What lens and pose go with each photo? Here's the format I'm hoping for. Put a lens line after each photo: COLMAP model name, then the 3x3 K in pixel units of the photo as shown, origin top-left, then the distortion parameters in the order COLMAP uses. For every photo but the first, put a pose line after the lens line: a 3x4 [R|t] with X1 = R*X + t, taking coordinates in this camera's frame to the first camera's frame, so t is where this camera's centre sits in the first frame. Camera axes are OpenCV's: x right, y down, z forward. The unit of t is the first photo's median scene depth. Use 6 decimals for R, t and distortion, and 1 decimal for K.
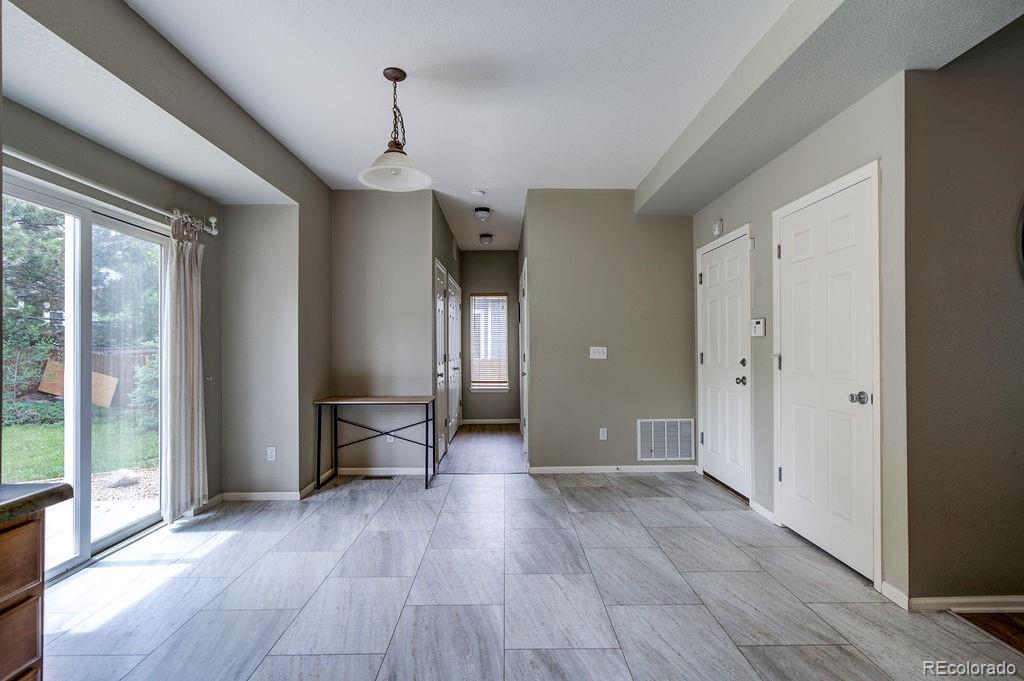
lens RADIAL K [[464.2, 0, 509.8], [0, 464.2, 342.6], [0, 0, 1]] dist [-0.000347, 0.001456]
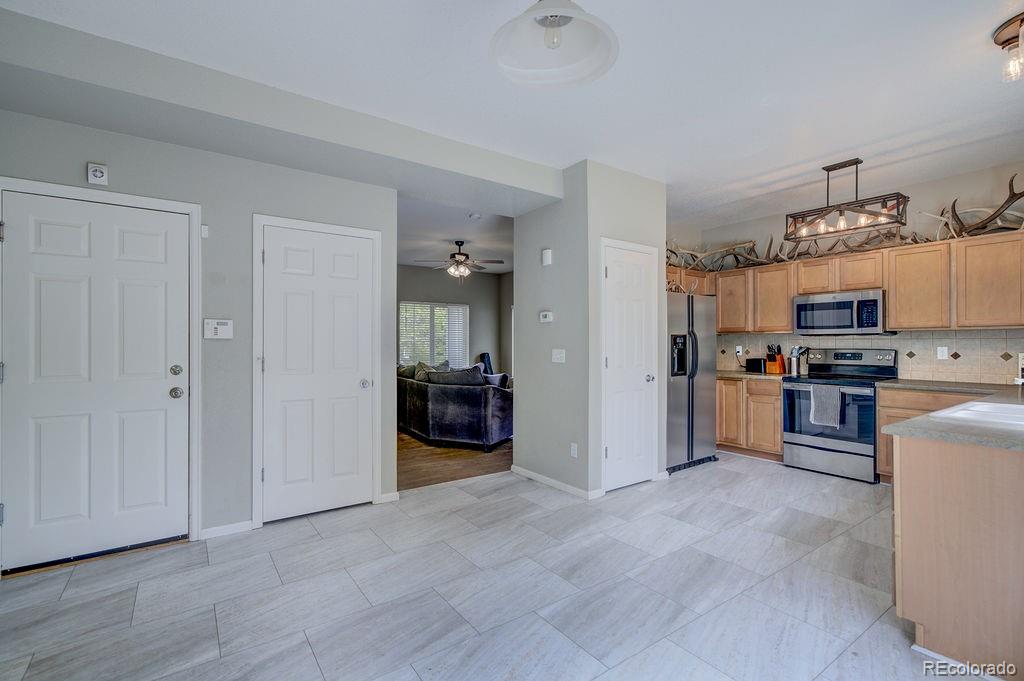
lens RADIAL K [[464.2, 0, 509.8], [0, 464.2, 342.6], [0, 0, 1]] dist [-0.000347, 0.001456]
pose [[-0.572361, 0.008806, 0.819955, -0.439985], [-0.003865, 0.999902, -0.013437, 0.003121], [-0.819993, -0.010860, -0.572271, 0.887995]]
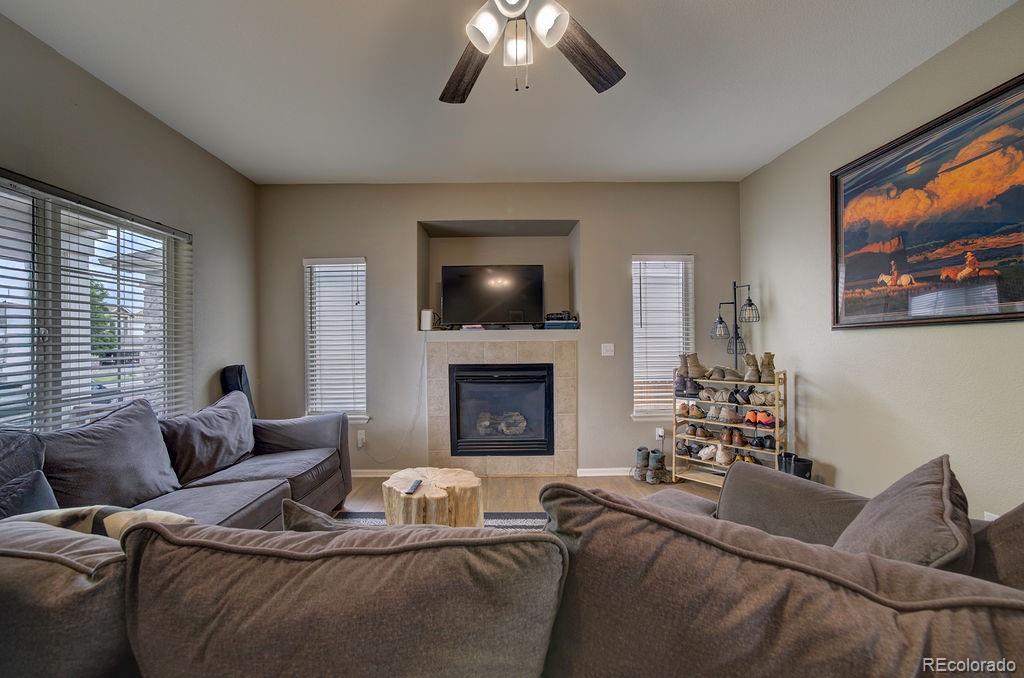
lens RADIAL K [[386.0, 0, 492.8], [0, 386.0, 346.9], [0, 0, 1]] dist [-0.026177, 0.016585]
pose [[-0.999840, 0.012558, 0.012713, 1.085313], [0.012574, 0.999920, 0.001226, -0.009213], [-0.012697, 0.001386, -0.999918, 0.387934]]
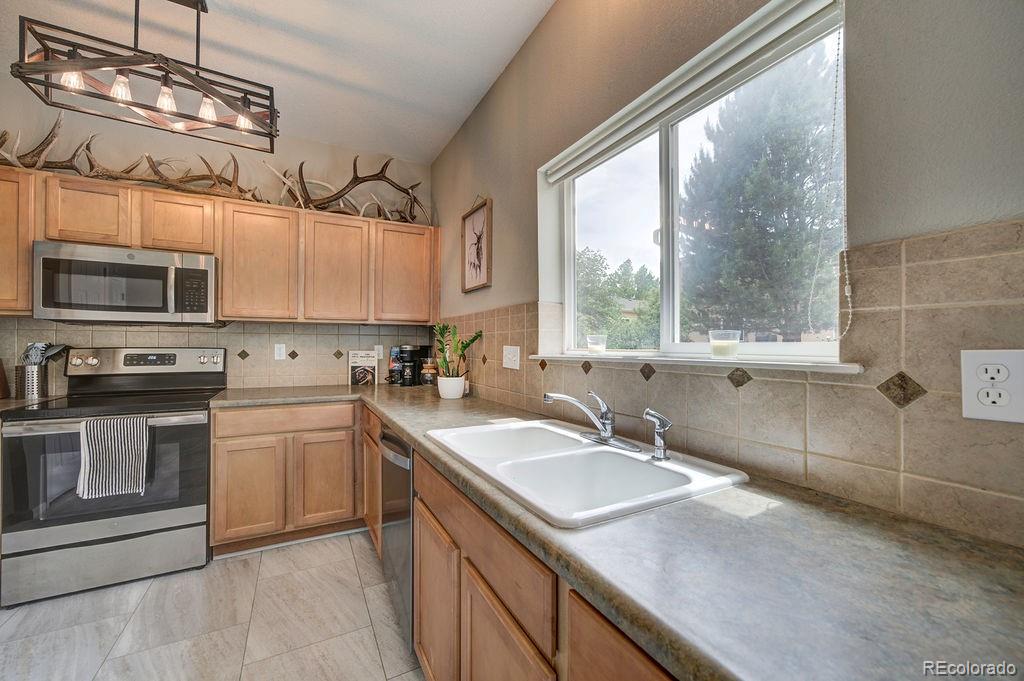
lens RADIAL K [[397.7, 0, 509.7], [0, 397.7, 343.0], [0, 0, 1]] dist [-0.020005, 0.006921]
pose [[-0.884733, -0.000137, -0.466098, -0.171636], [0.005783, 0.999920, -0.011271, 0.003174], [0.466063, -0.012667, -0.884661, 0.304739]]
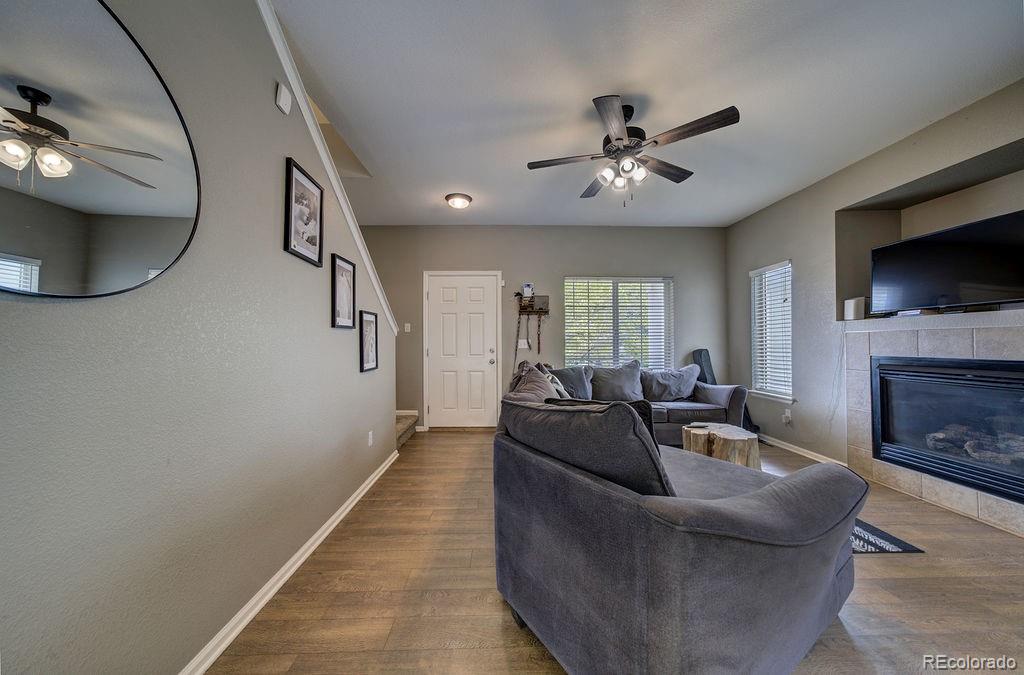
lens RADIAL K [[346.0, 0, 512.0], [0, 346.0, 337.5], [0, 0, 1]] dist [-0.001888, 0.002529]
pose [[-0.027008, 0.017145, 0.999488, 0.483330], [-0.005846, 0.999833, -0.017308, 0.009471], [-0.999618, -0.006310, -0.026904, 0.269815]]
